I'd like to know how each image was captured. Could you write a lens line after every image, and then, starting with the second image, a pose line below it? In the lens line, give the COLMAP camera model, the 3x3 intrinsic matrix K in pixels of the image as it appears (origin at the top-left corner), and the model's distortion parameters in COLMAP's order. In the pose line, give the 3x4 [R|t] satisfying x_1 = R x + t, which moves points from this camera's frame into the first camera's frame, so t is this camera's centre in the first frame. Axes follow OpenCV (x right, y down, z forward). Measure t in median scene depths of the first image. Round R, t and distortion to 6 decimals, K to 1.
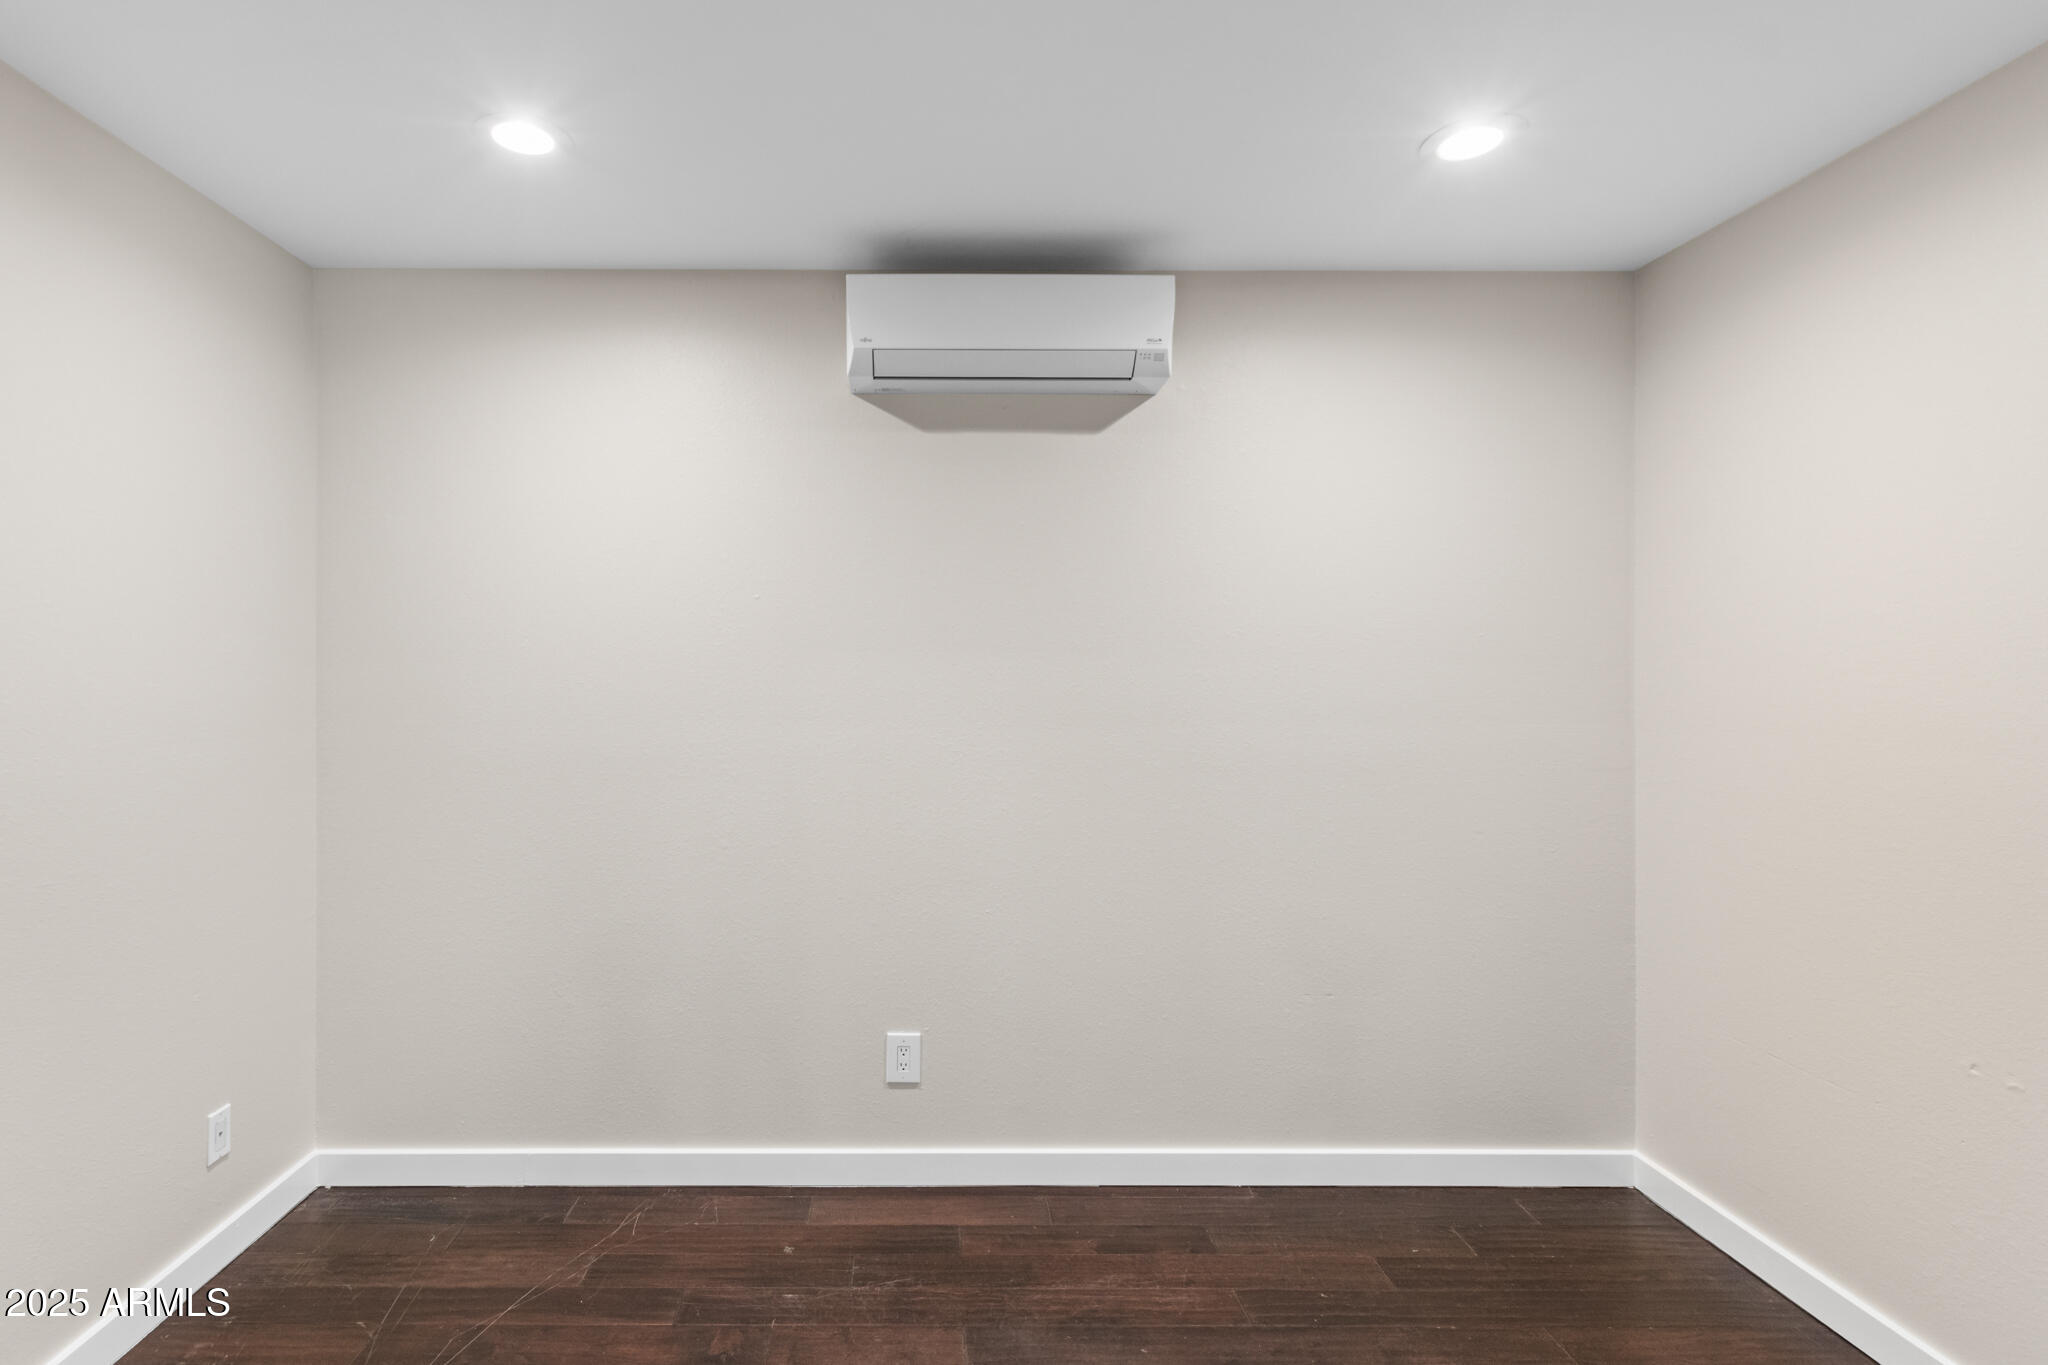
lens RADIAL K [[1025.7, 0, 1022.3], [0, 1025.7, 676.3], [0, 0, 1]] dist [0.004652, 0.000232]
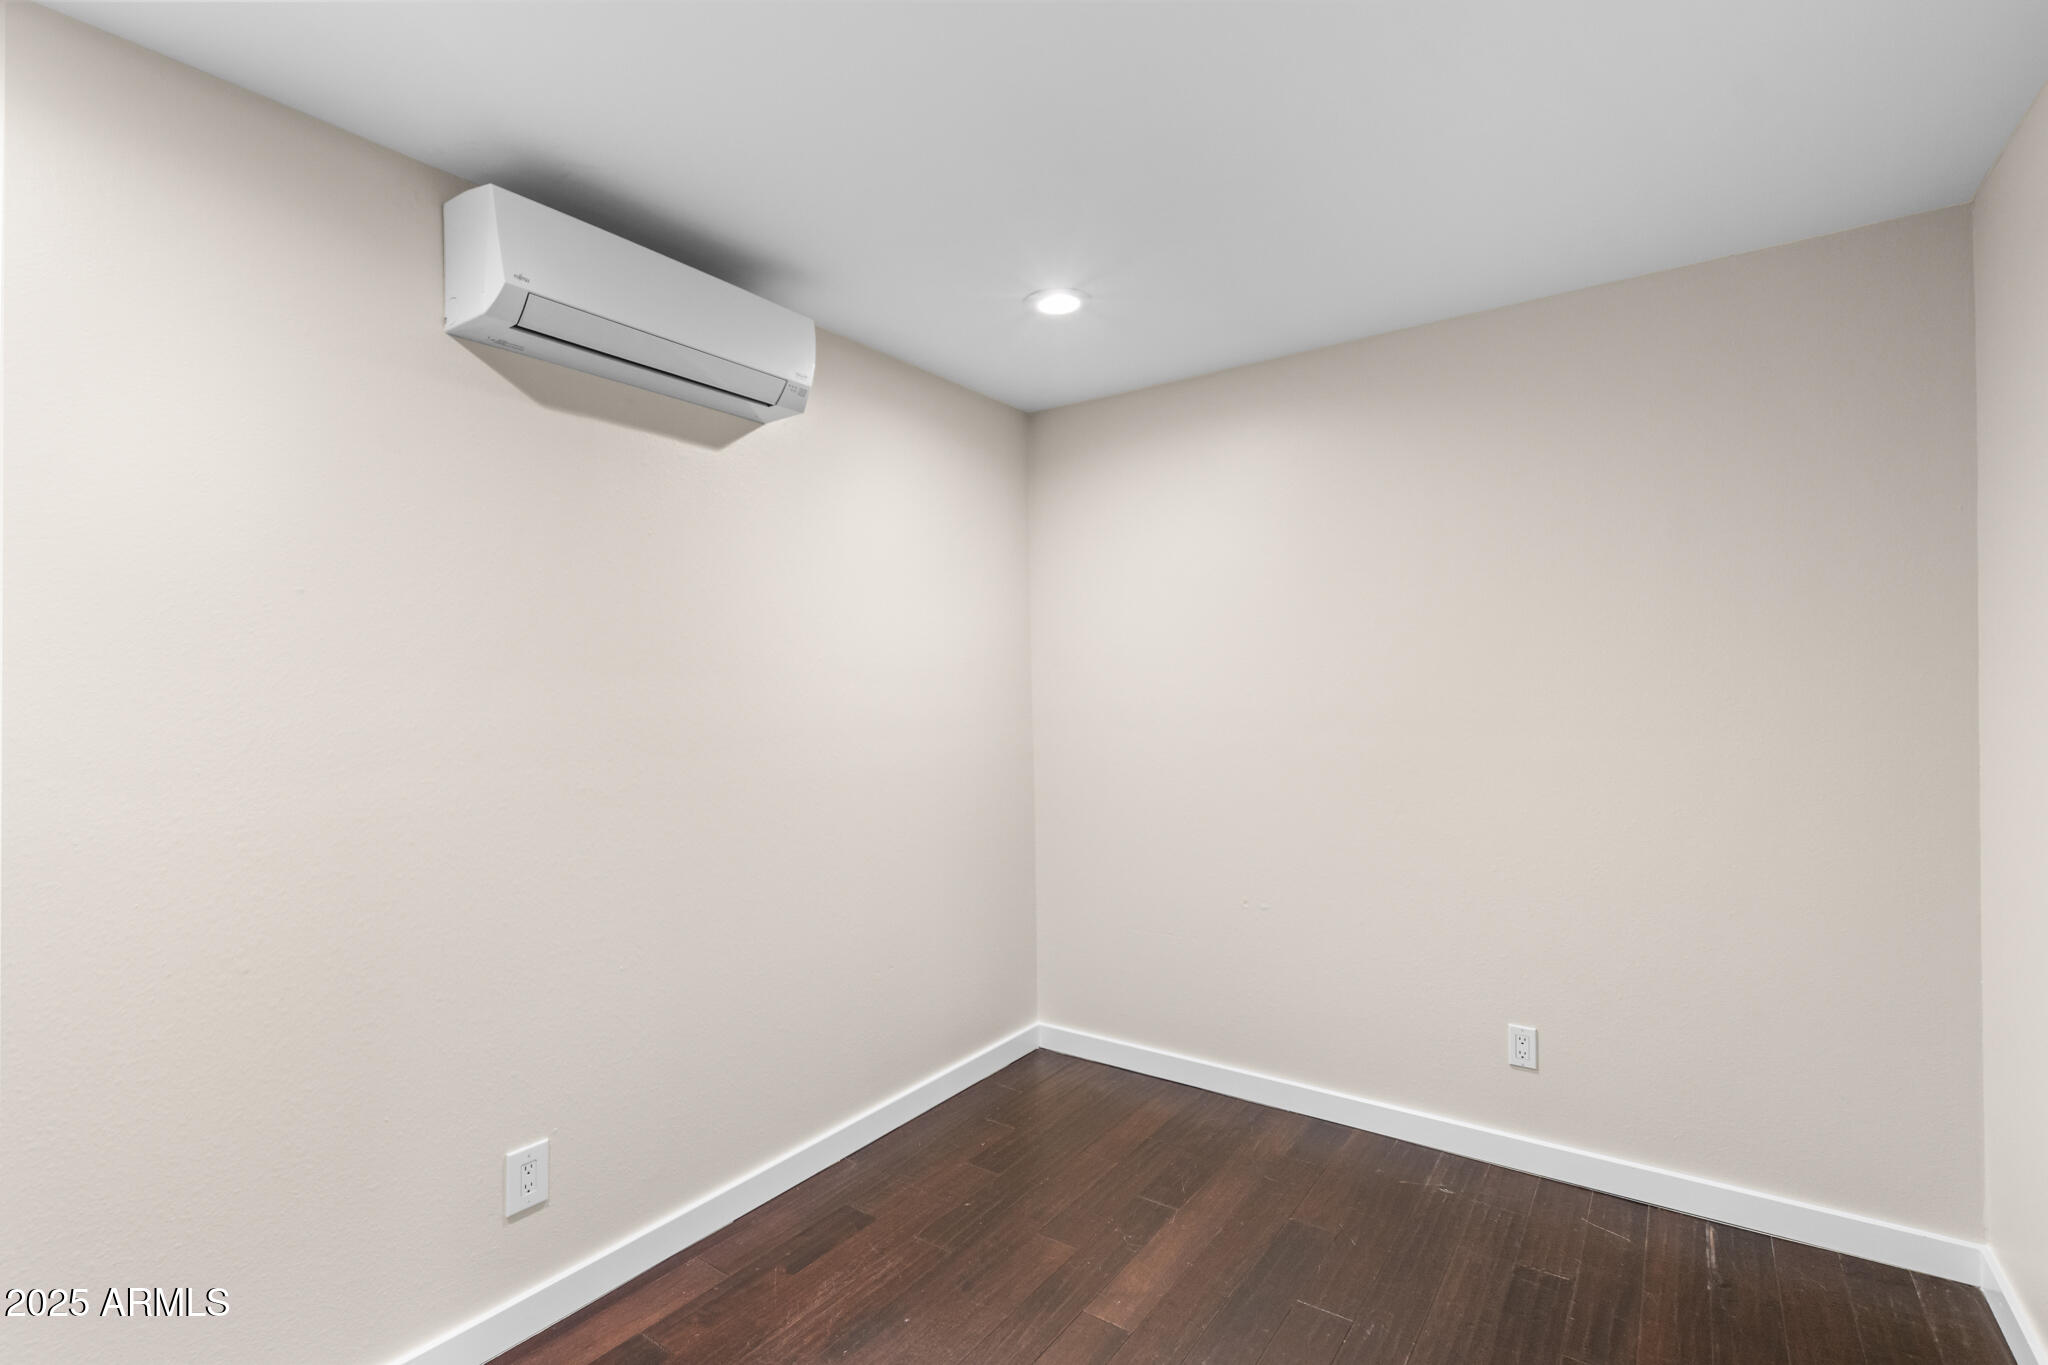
lens RADIAL K [[932.4, 0, 1022.1], [0, 932.4, 684.2], [0, 0, 1]] dist [0.004243, 0.000055]
pose [[0.580351, -0.003050, 0.814361, -0.513181], [0.010241, 0.999941, -0.003553, -0.008183], [-0.814302, 0.010401, 0.580348, 0.270392]]
